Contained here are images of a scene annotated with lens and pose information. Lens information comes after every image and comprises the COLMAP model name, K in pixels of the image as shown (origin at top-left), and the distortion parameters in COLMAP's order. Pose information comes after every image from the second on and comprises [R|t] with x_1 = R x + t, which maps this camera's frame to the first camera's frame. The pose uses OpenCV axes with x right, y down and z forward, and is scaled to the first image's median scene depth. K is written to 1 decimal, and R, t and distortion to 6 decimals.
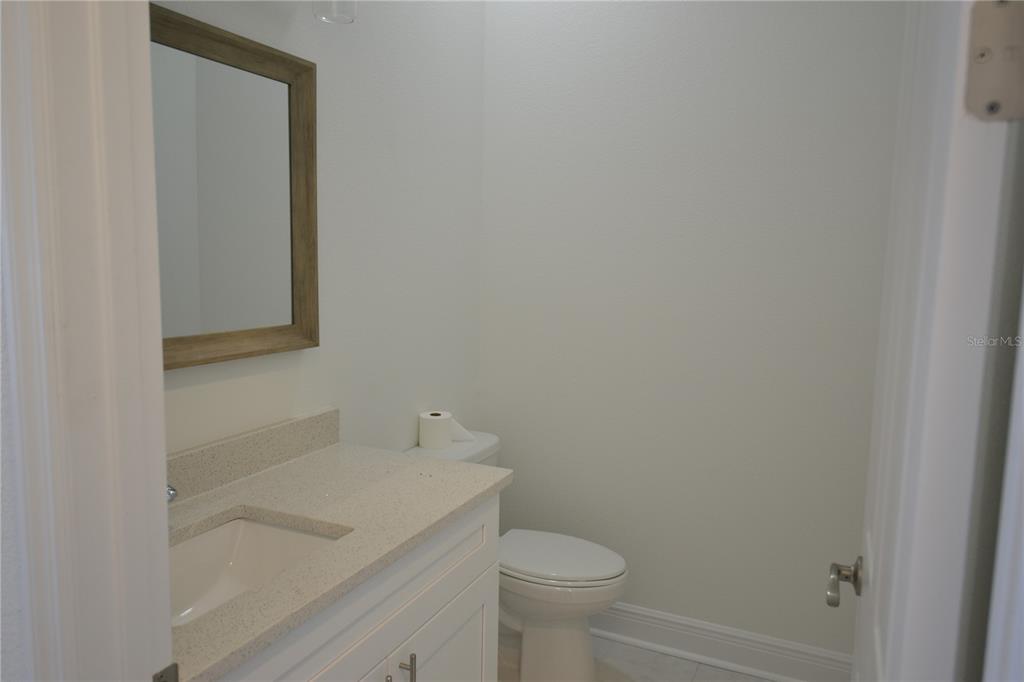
lens RADIAL K [[736.3, 0, 512.0], [0, 736.3, 341.0], [0, 0, 1]] dist [0.010630, 0.002633]
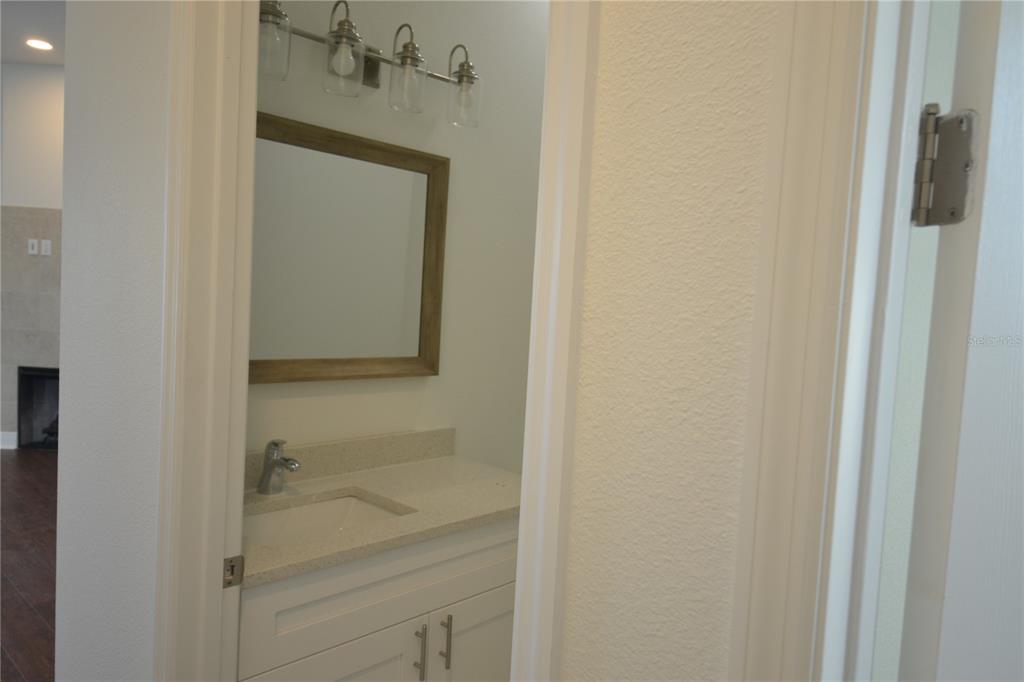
lens RADIAL K [[721.1, 0, 512.0], [0, 721.1, 341.0], [0, 0, 1]] dist [-0.003952, -0.004435]
pose [[0.947746, 0.054882, -0.314271, 0.278870], [-0.077371, 0.995224, -0.059530, 0.014009], [0.309503, 0.080735, 0.947465, -0.159551]]
